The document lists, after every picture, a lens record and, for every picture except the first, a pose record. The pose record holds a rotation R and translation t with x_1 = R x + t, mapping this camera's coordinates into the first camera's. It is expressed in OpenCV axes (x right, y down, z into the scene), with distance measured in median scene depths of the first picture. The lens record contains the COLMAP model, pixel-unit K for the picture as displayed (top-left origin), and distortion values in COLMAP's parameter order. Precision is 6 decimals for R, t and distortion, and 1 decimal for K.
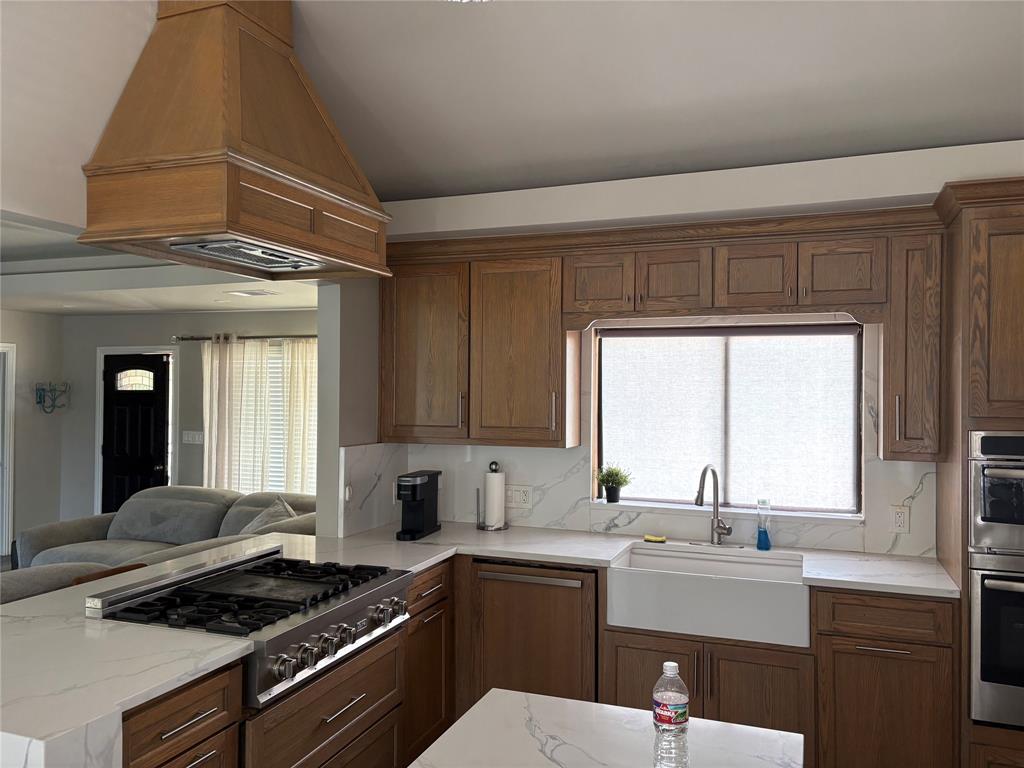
lens RADIAL K [[774.2, 0, 512.3], [0, 774.2, 383.0], [0, 0, 1]] dist [0.045056, -0.048495]
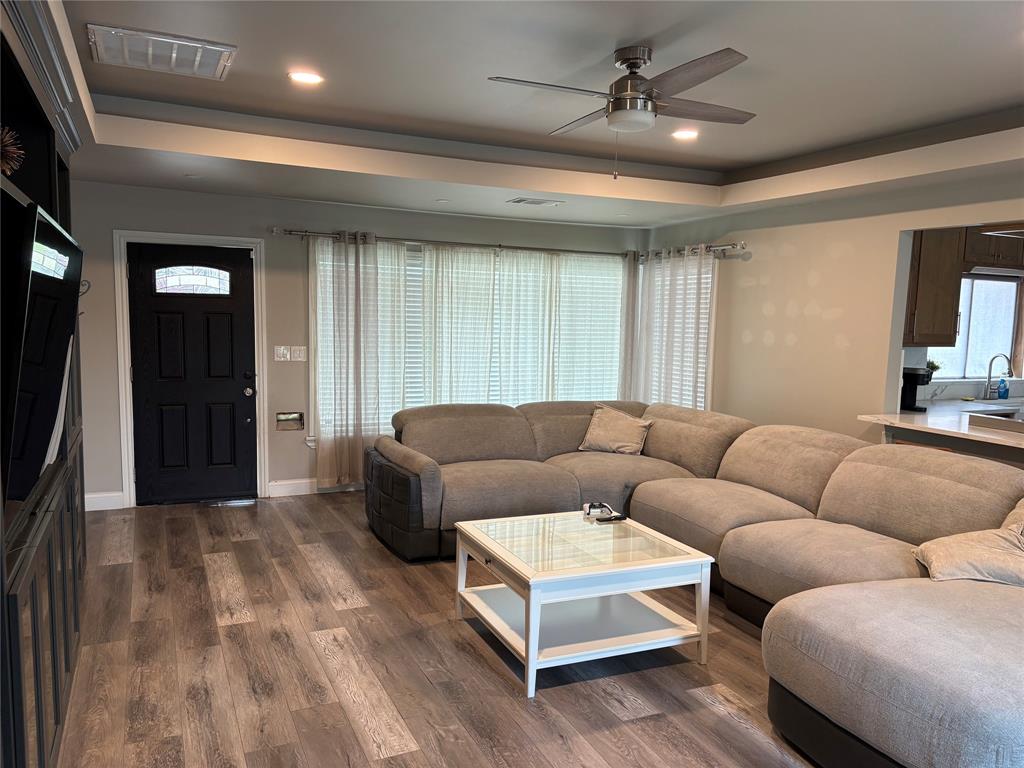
lens RADIAL K [[774.2, 0, 505.9], [0, 774.2, 393.4], [0, 0, 1]] dist [0.045056, -0.048495]
pose [[0.692078, -0.060997, 0.719241, -0.833891], [-0.028003, 0.993404, 0.111194, 0.012411], [-0.721279, -0.097096, 0.685805, 0.267784]]
